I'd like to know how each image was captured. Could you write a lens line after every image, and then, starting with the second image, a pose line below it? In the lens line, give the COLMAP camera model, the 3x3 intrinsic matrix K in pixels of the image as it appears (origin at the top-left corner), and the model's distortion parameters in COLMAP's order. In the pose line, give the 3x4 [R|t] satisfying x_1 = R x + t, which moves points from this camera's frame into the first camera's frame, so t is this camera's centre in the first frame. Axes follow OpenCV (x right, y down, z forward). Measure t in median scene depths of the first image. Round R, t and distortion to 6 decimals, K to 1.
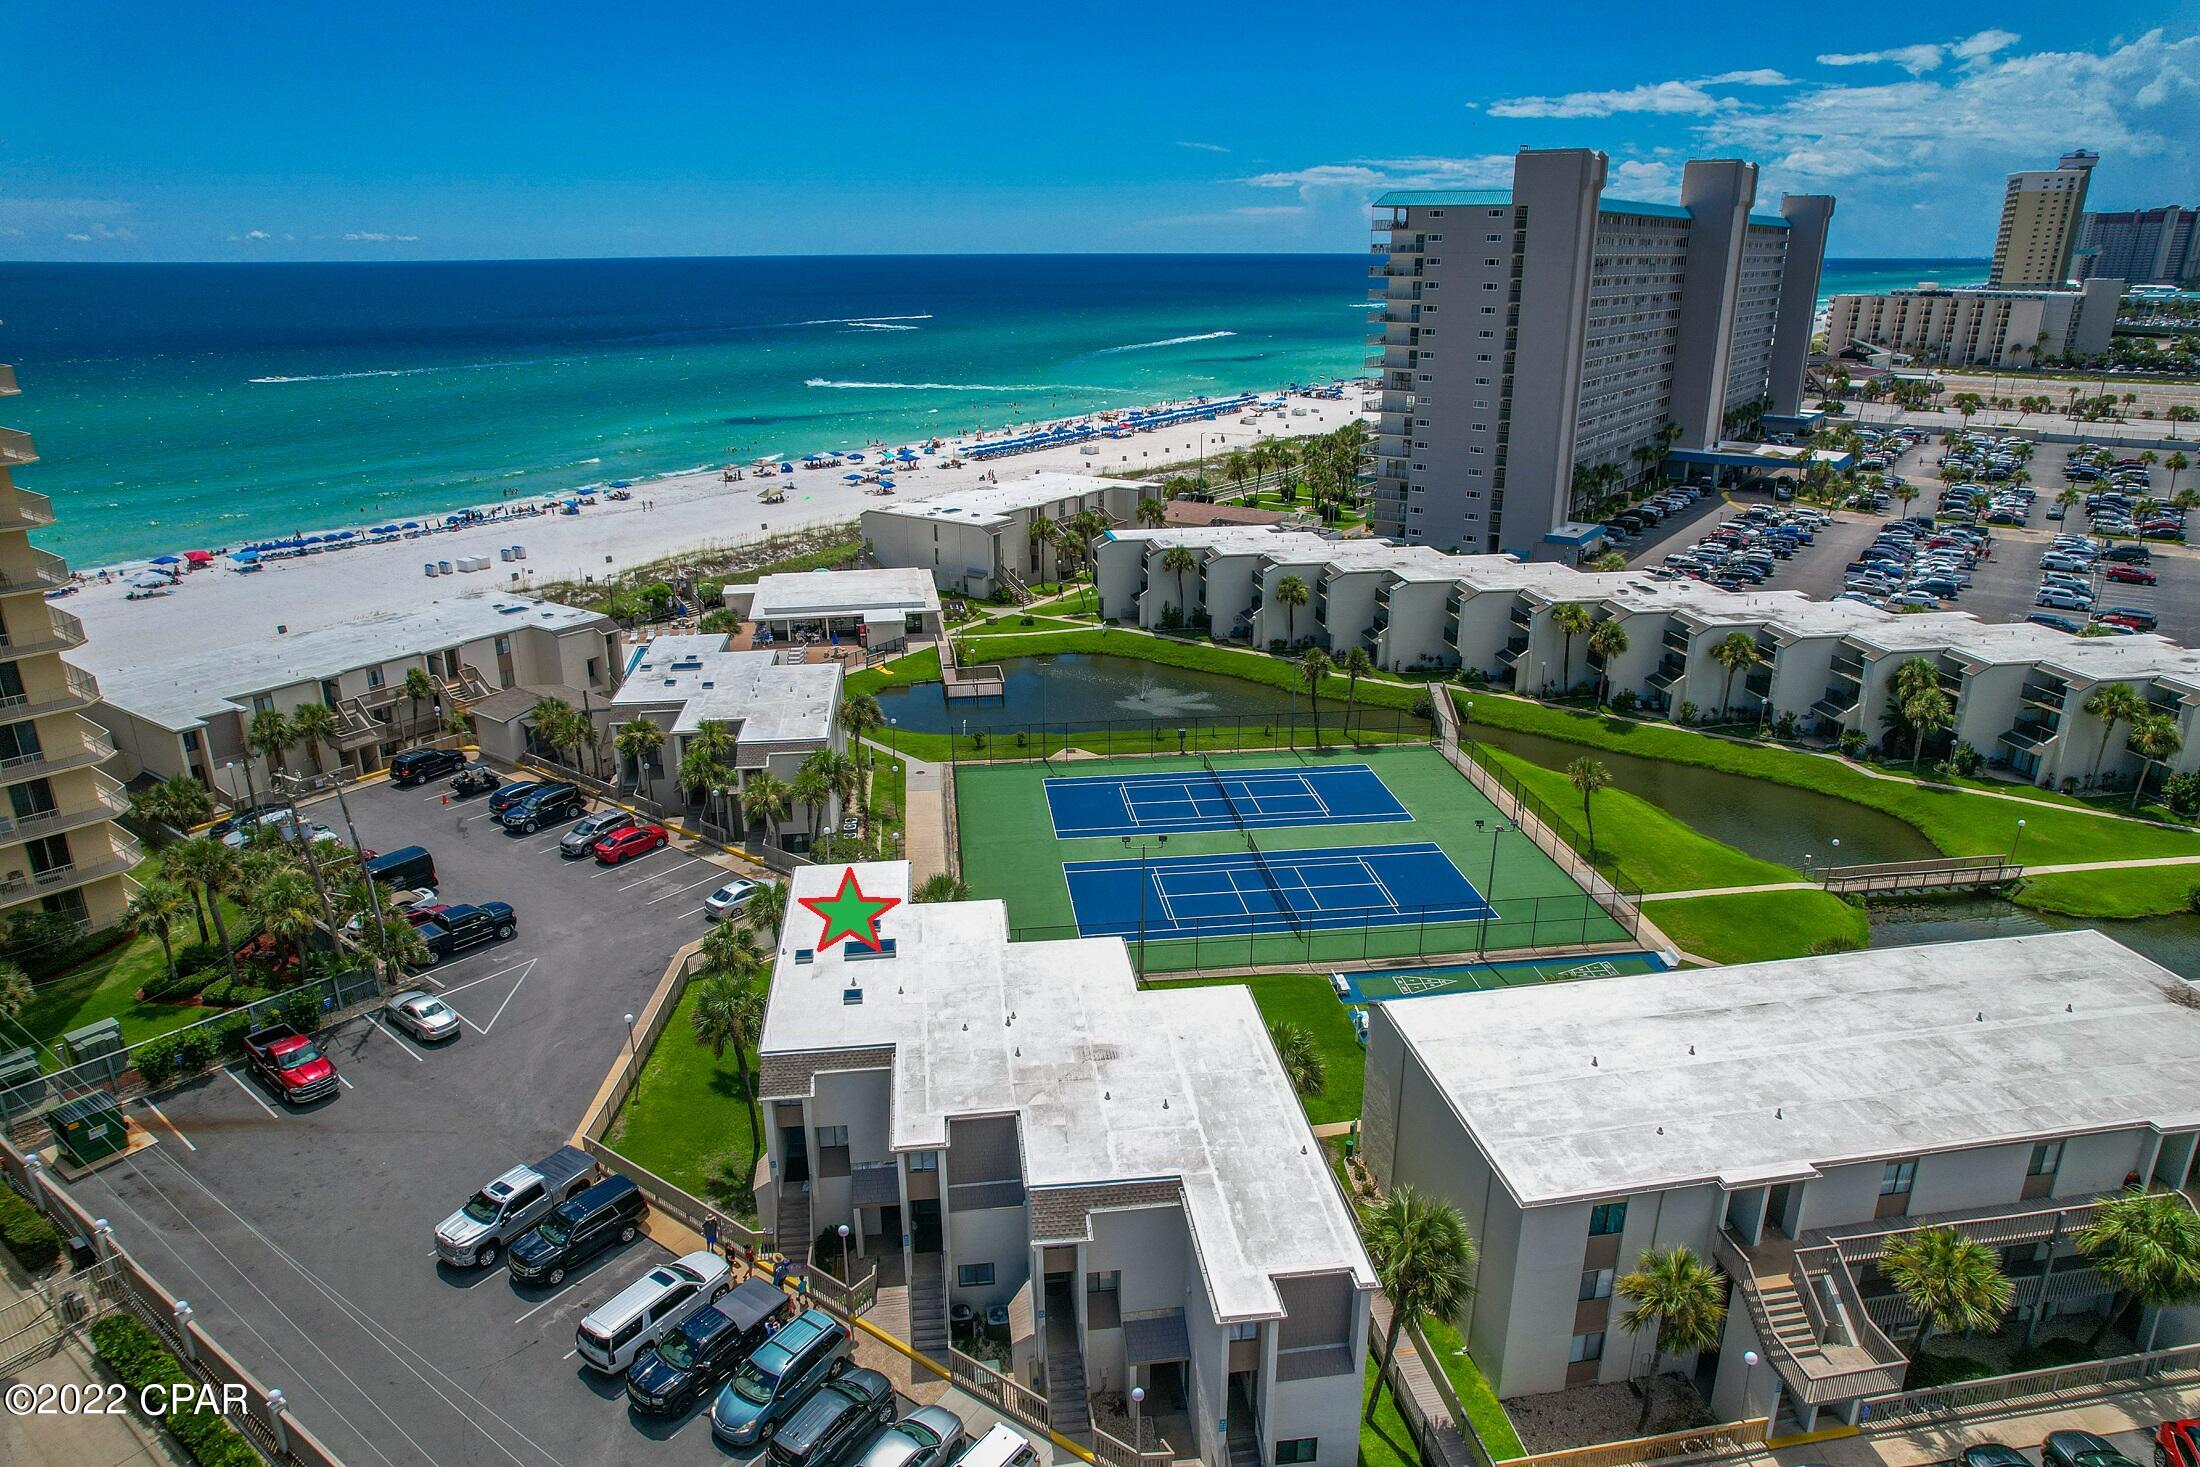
lens RADIAL K [[1405.9, 0, 1107.3], [0, 1405.9, 741.9], [0, 0, 1]] dist [-0.076854, 0.069720]
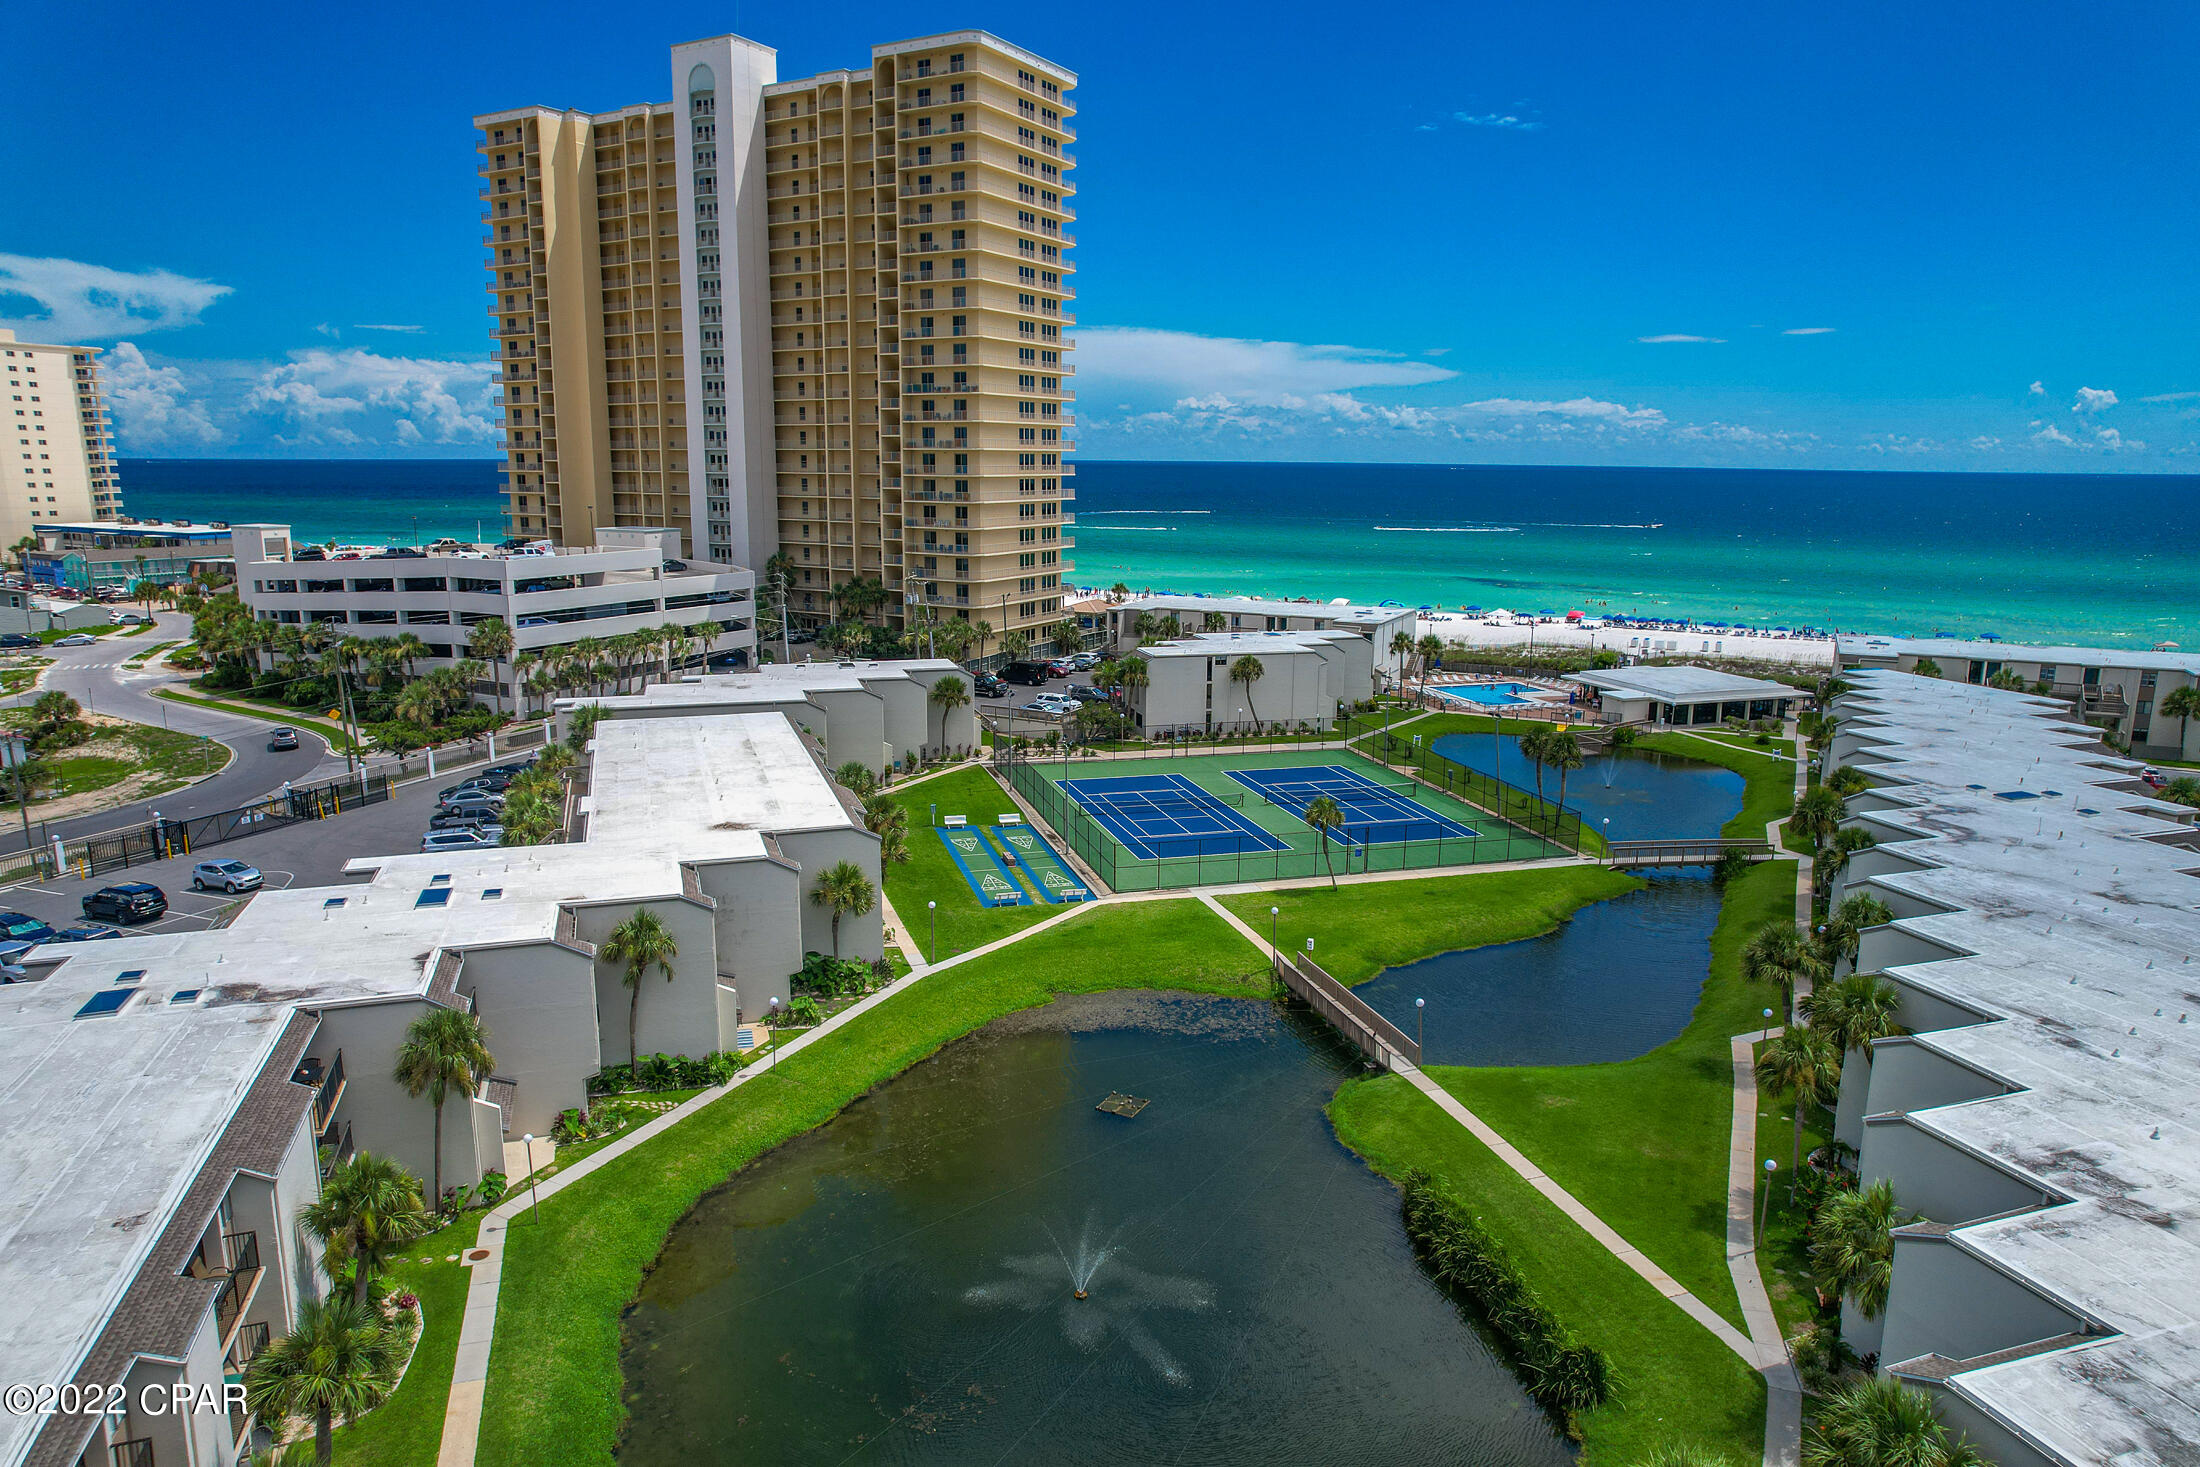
lens RADIAL K [[1405.9, 0, 1107.3], [0, 1405.9, 741.9], [0, 0, 1]] dist [-0.076854, 0.069720]
pose [[0.154335, 0.199848, -0.967596, 1.184437], [-0.335807, 0.931639, 0.138859, -0.101173], [0.929201, 0.303495, 0.210895, 0.594568]]
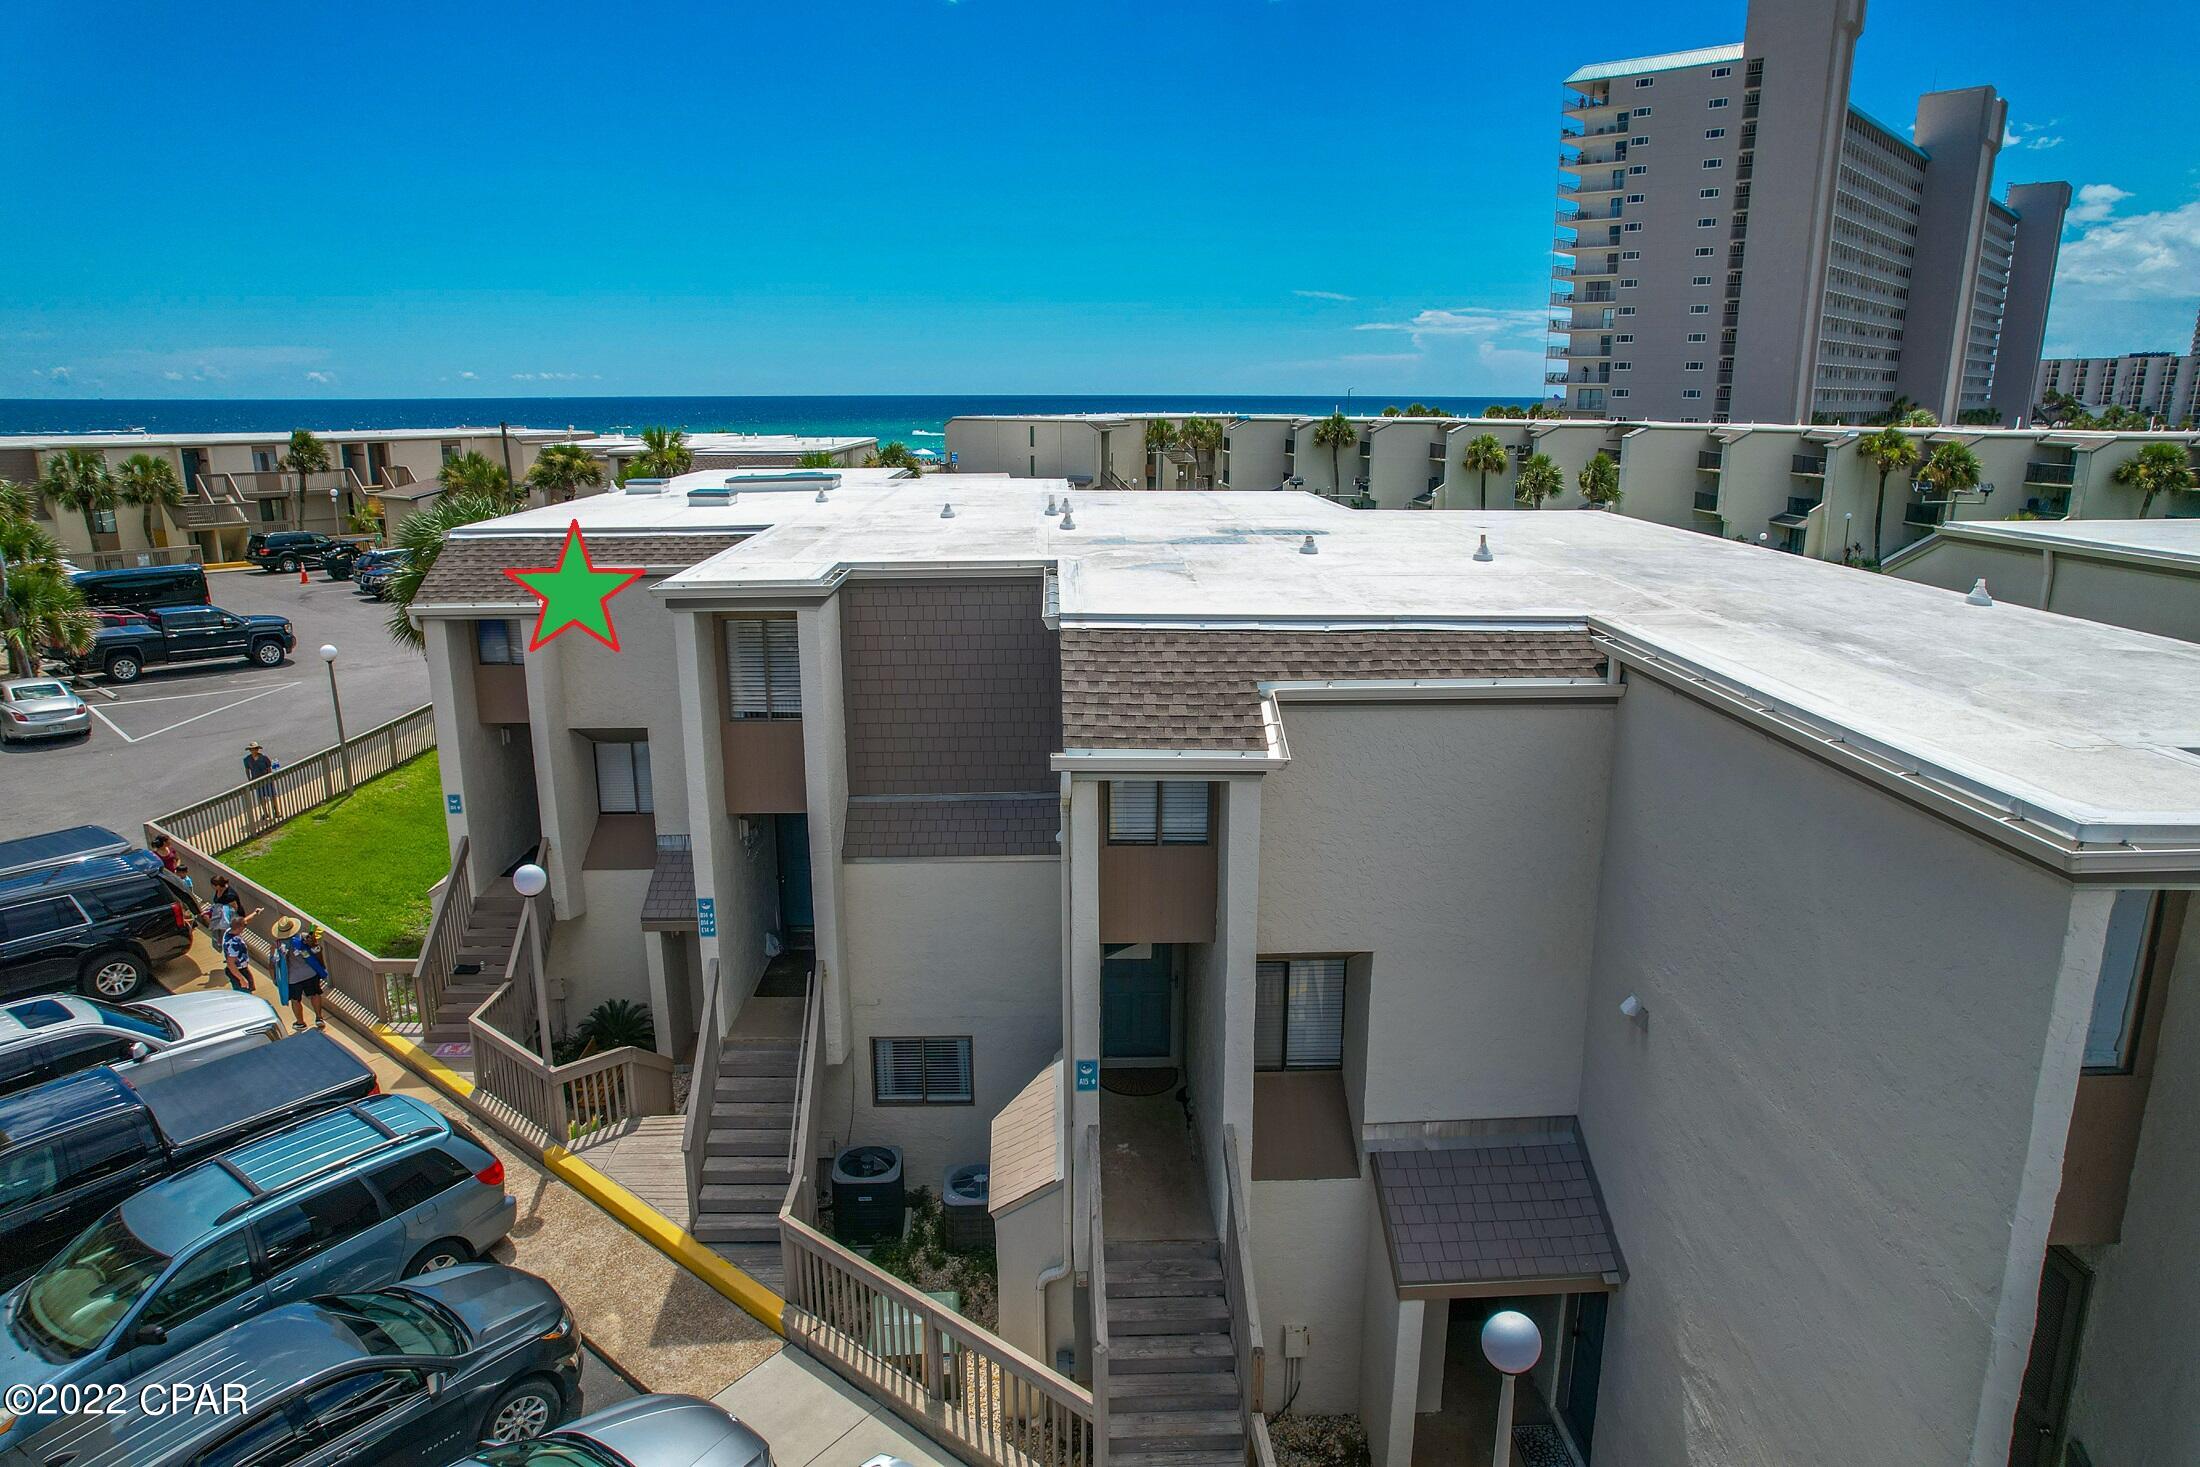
lens RADIAL K [[1405.9, 0, 1107.3], [0, 1405.9, 741.9], [0, 0, 1]] dist [-0.076854, 0.069720]
pose [[0.996322, 0.024277, -0.082172, -0.010342], [-0.031961, 0.995104, -0.093527, 0.173220], [0.079499, 0.095809, 0.992220, 0.335362]]
